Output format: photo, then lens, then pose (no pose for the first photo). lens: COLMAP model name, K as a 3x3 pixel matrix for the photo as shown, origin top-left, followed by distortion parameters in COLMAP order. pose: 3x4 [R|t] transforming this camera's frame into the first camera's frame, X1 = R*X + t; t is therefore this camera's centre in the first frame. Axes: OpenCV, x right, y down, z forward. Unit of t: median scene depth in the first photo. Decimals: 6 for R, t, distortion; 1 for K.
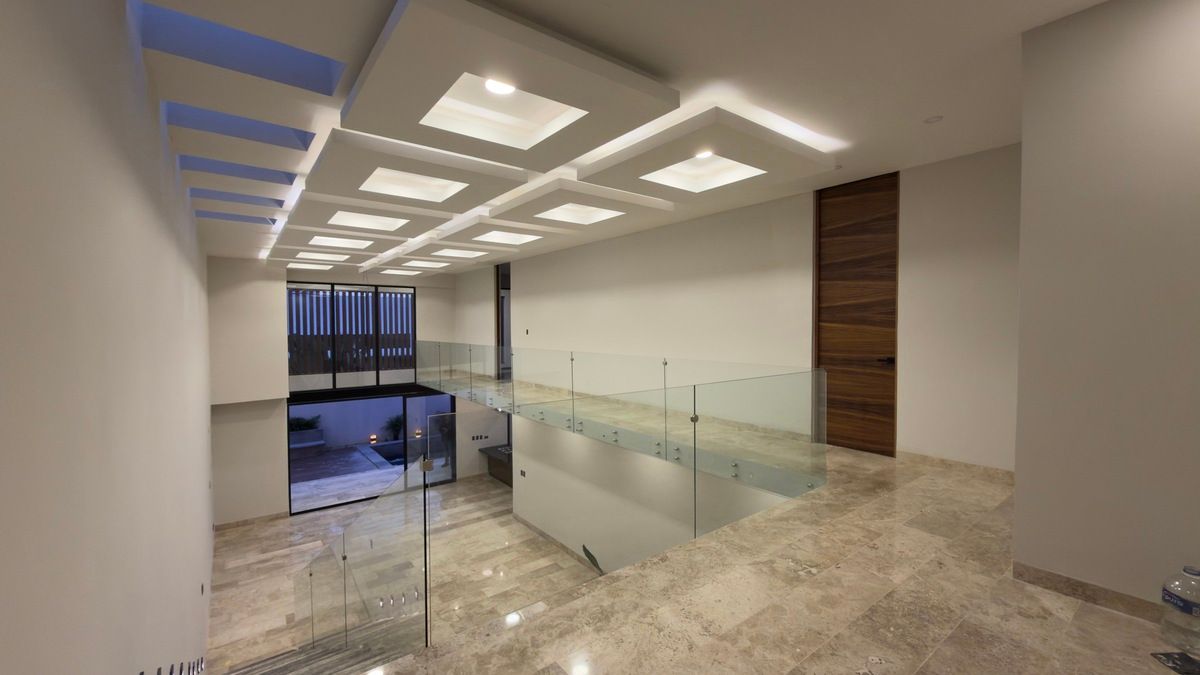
lens RADIAL K [[477.1, 0, 600.6], [0, 477.1, 338.4], [0, 0, 1]] dist [0.000468, 0.000293]
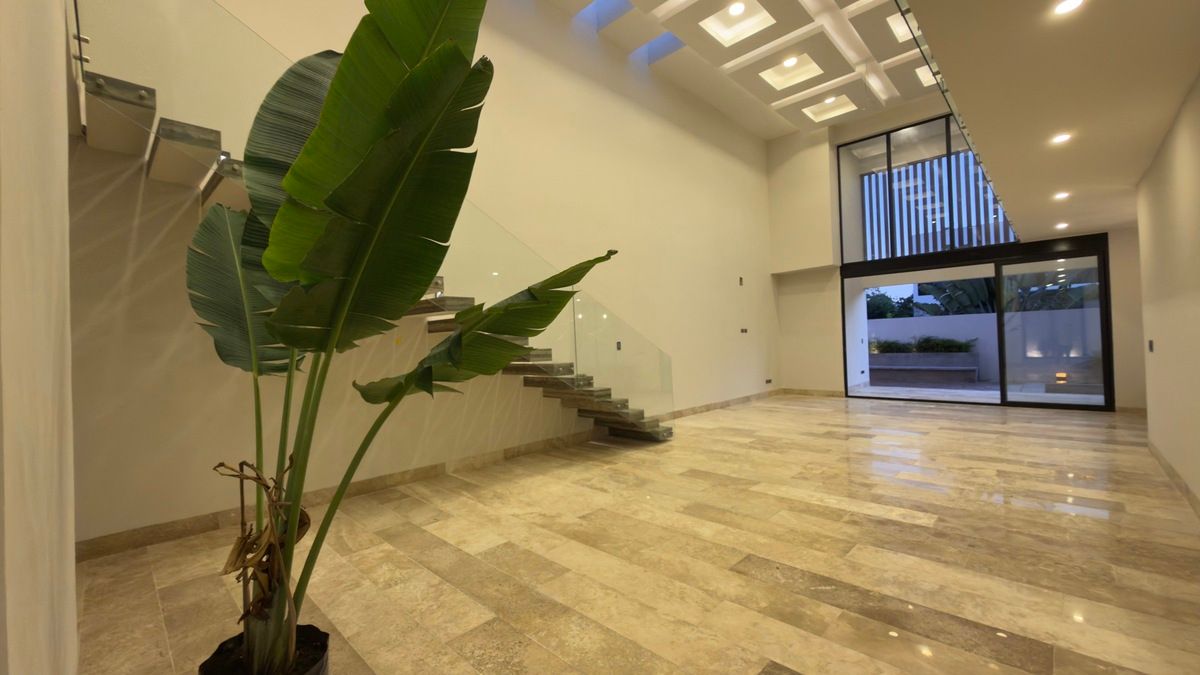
lens RADIAL K [[477.1, 0, 600.6], [0, 477.1, 338.4], [0, 0, 1]] dist [0.000468, 0.000293]
pose [[0.143923, -0.008508, -0.989552, 0.228718], [0.004496, 0.999958, -0.007944, 0.298180], [0.989579, -0.003306, 0.143955, 0.446975]]
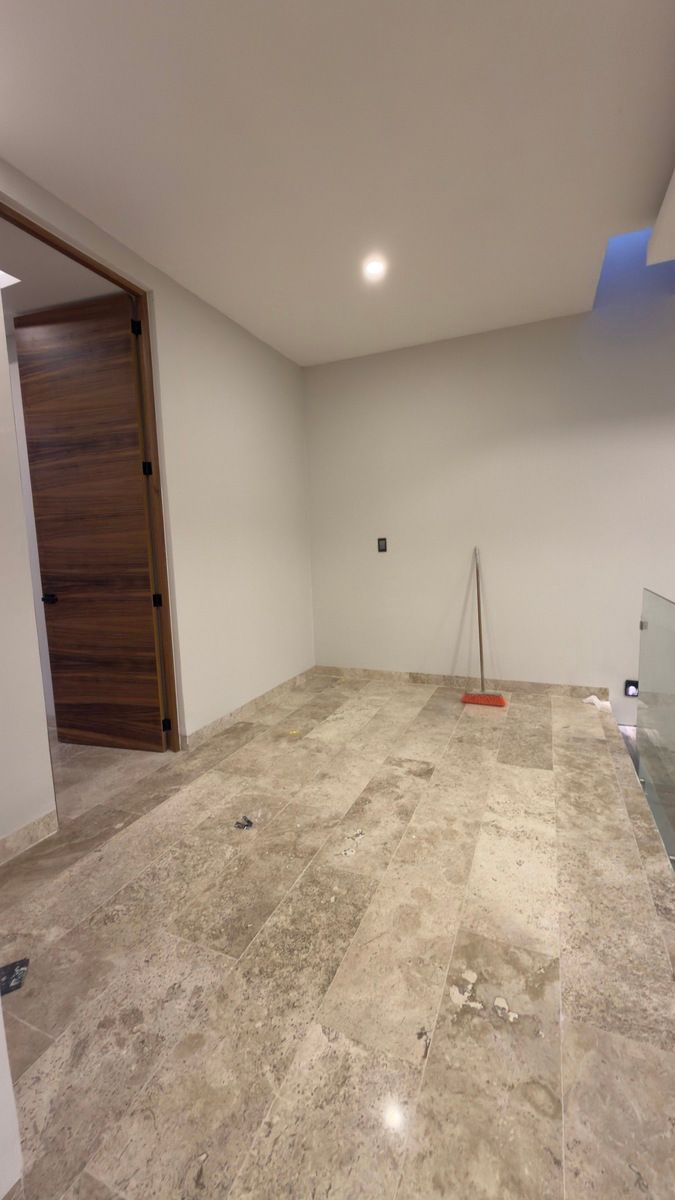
lens RADIAL K [[477.1, 0, 337.5], [0, 477.1, 600.0], [0, 0, 1]] dist [0.000468, 0.000293]
pose [[-0.874193, 0.089195, -0.477317, 0.672590], [0.023909, 0.989699, 0.141154, -0.005558], [0.484990, 0.111984, -0.867320, 1.174670]]
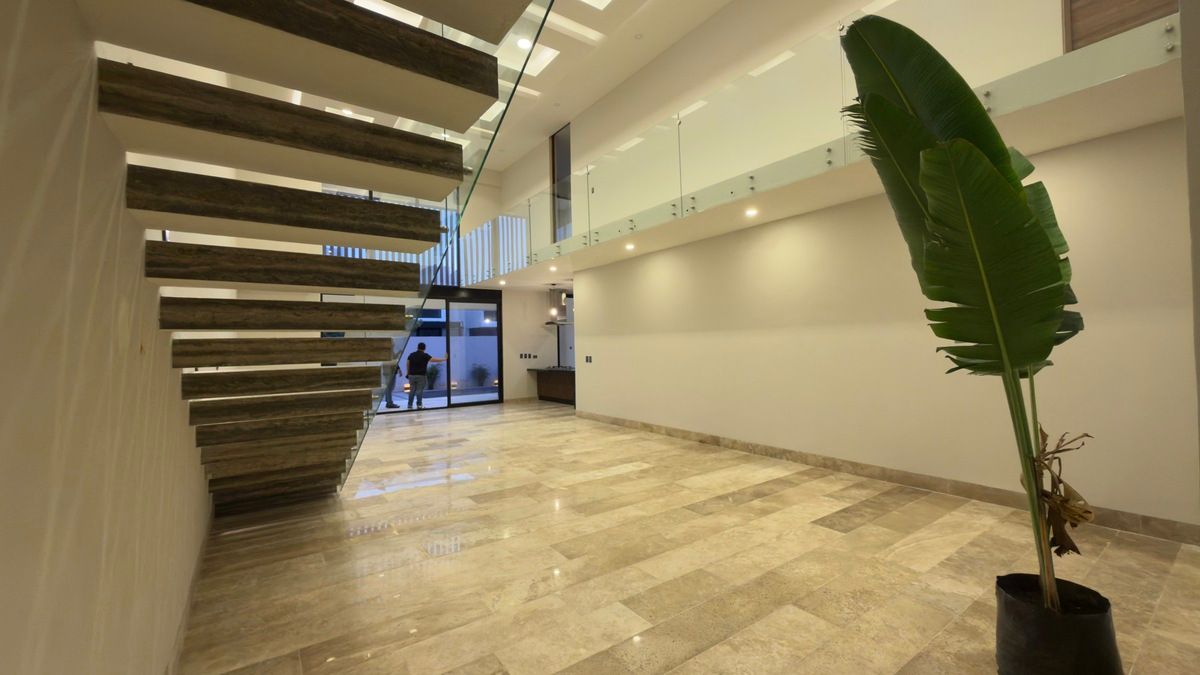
lens RADIAL K [[477.1, 0, 600.6], [0, 477.1, 338.4], [0, 0, 1]] dist [0.000468, 0.000293]
pose [[0.998987, -0.017692, -0.041382, -0.113551], [0.016021, 0.999057, -0.040359, 0.302186], [0.042057, 0.039655, 0.998328, 0.157435]]
